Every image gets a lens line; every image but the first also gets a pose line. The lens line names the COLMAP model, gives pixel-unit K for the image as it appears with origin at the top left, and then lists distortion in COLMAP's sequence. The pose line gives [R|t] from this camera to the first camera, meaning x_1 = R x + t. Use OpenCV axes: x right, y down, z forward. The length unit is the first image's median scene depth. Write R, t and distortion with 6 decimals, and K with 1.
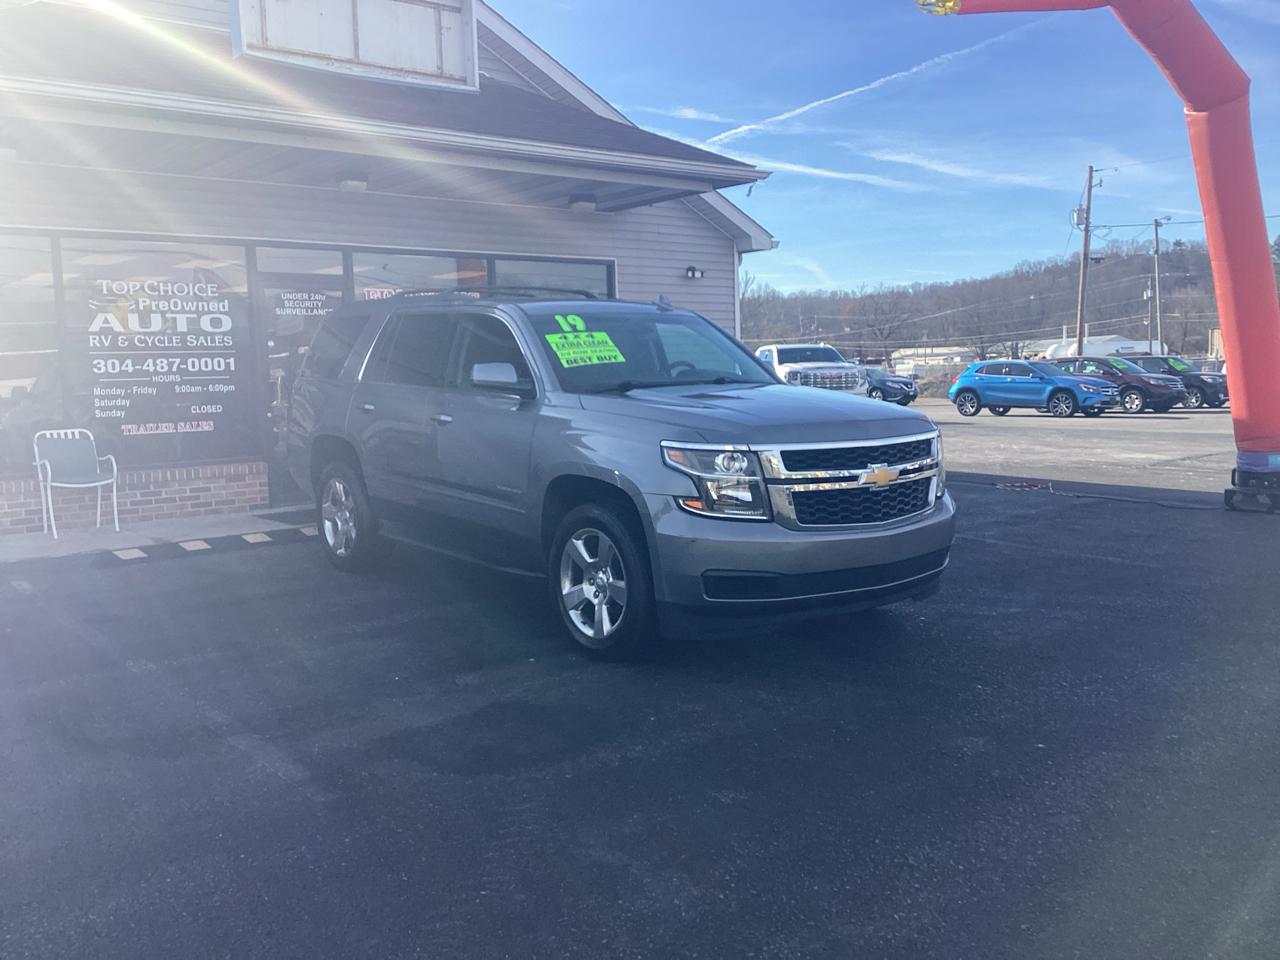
lens RADIAL K [[1146.7, 0, 640.9], [0, 1146.7, 479.3], [0, 0, 1]] dist [0.129207, -0.233845]
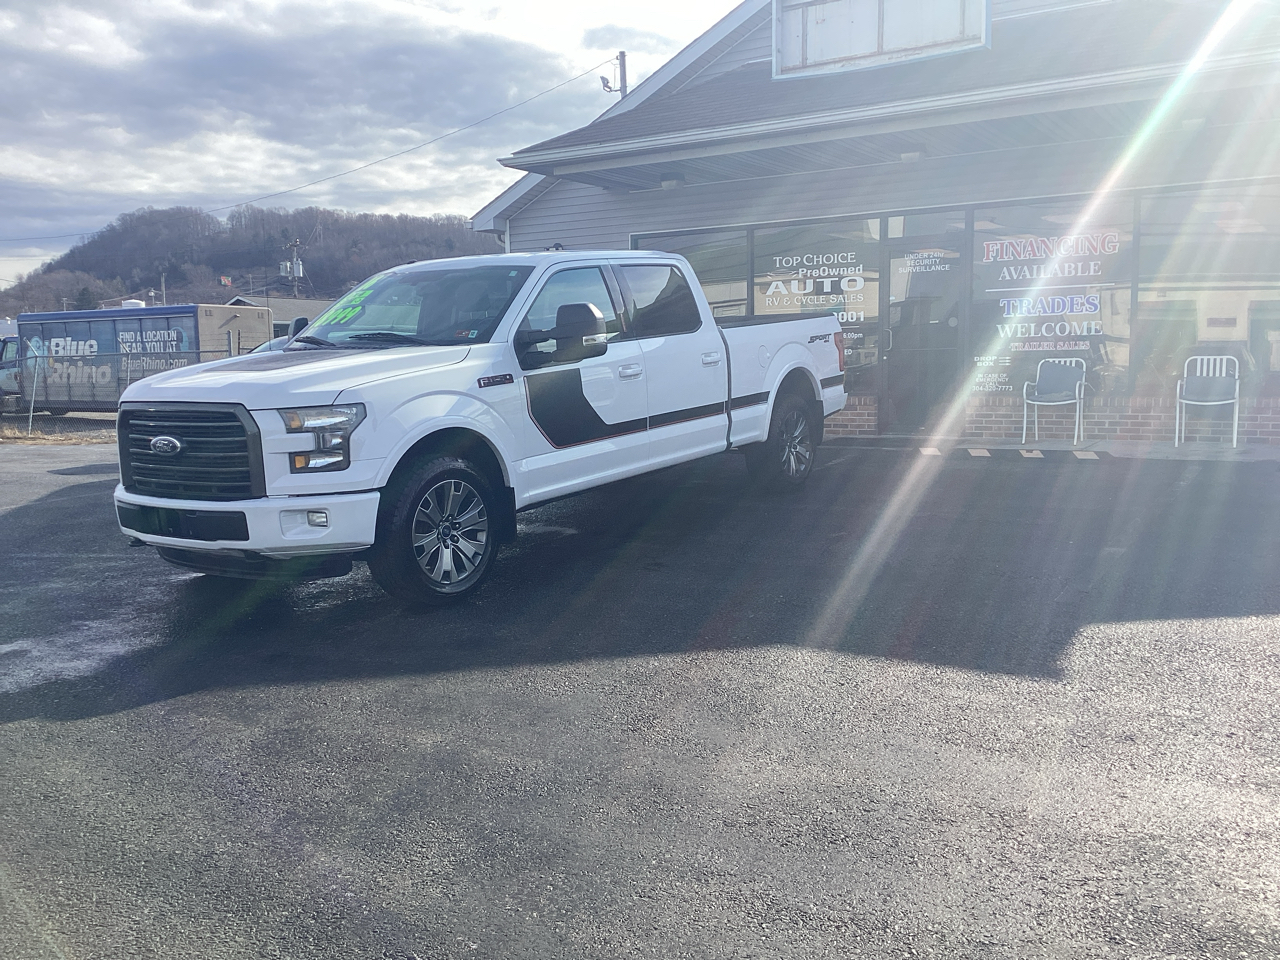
lens RADIAL K [[1136.3, 0, 639.9], [0, 1136.3, 476.8], [0, 0, 1]] dist [0.152928, -0.277890]
pose [[0.321485, 0.126221, -0.938465, 0.761642], [-0.076307, 0.991306, 0.107188, -0.042692], [0.943835, 0.037152, 0.328321, 0.386599]]
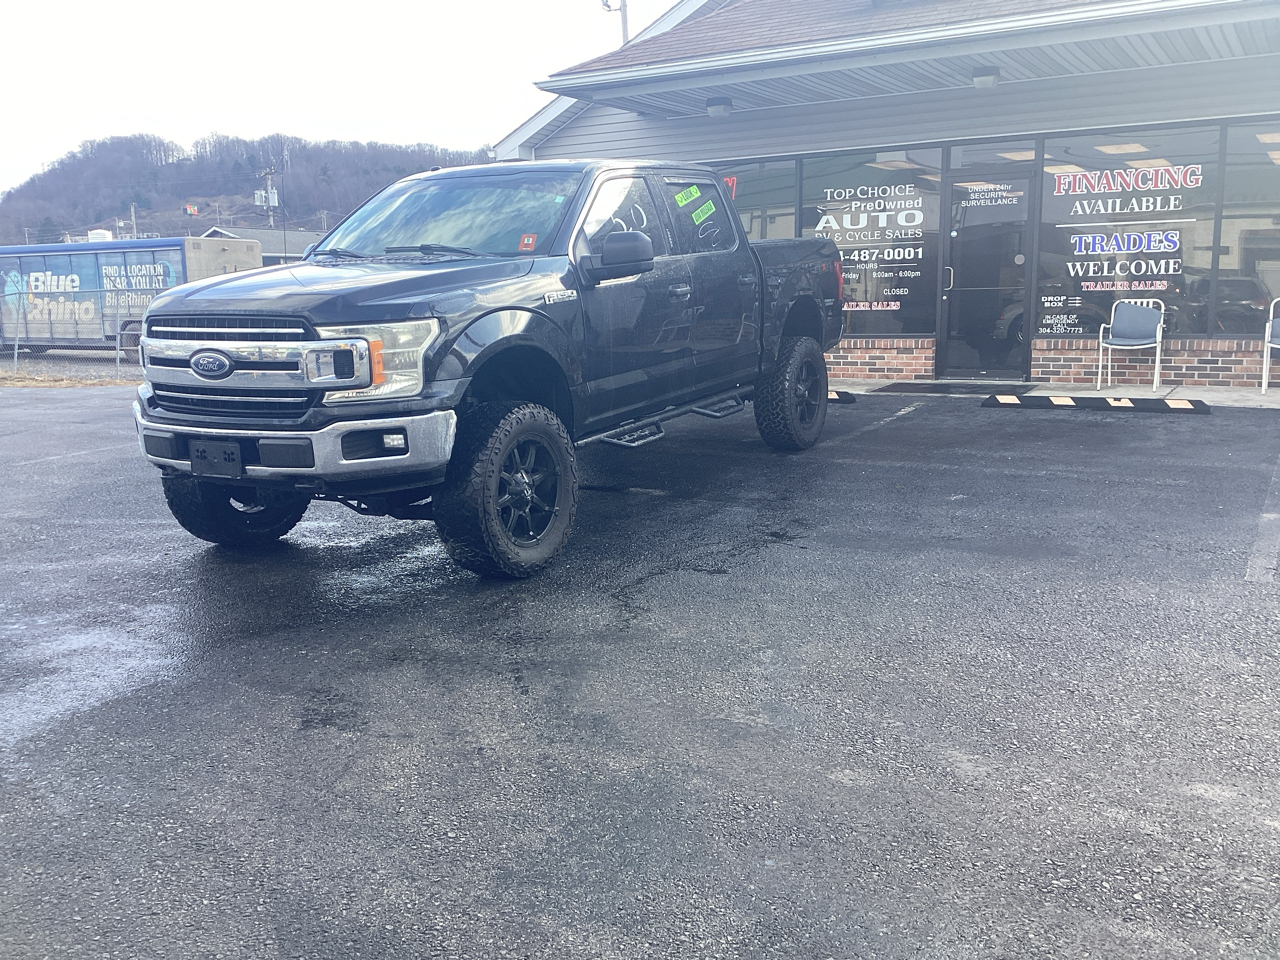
lens RADIAL K [[1146.7, 0, 640.9], [0, 1146.7, 479.3], [0, 0, 1]] dist [0.129207, -0.233845]
pose [[0.340578, 0.180020, -0.922821, 0.687558], [-0.076429, 0.983552, 0.163660, -0.045320], [0.937105, 0.014791, 0.348735, 0.338058]]
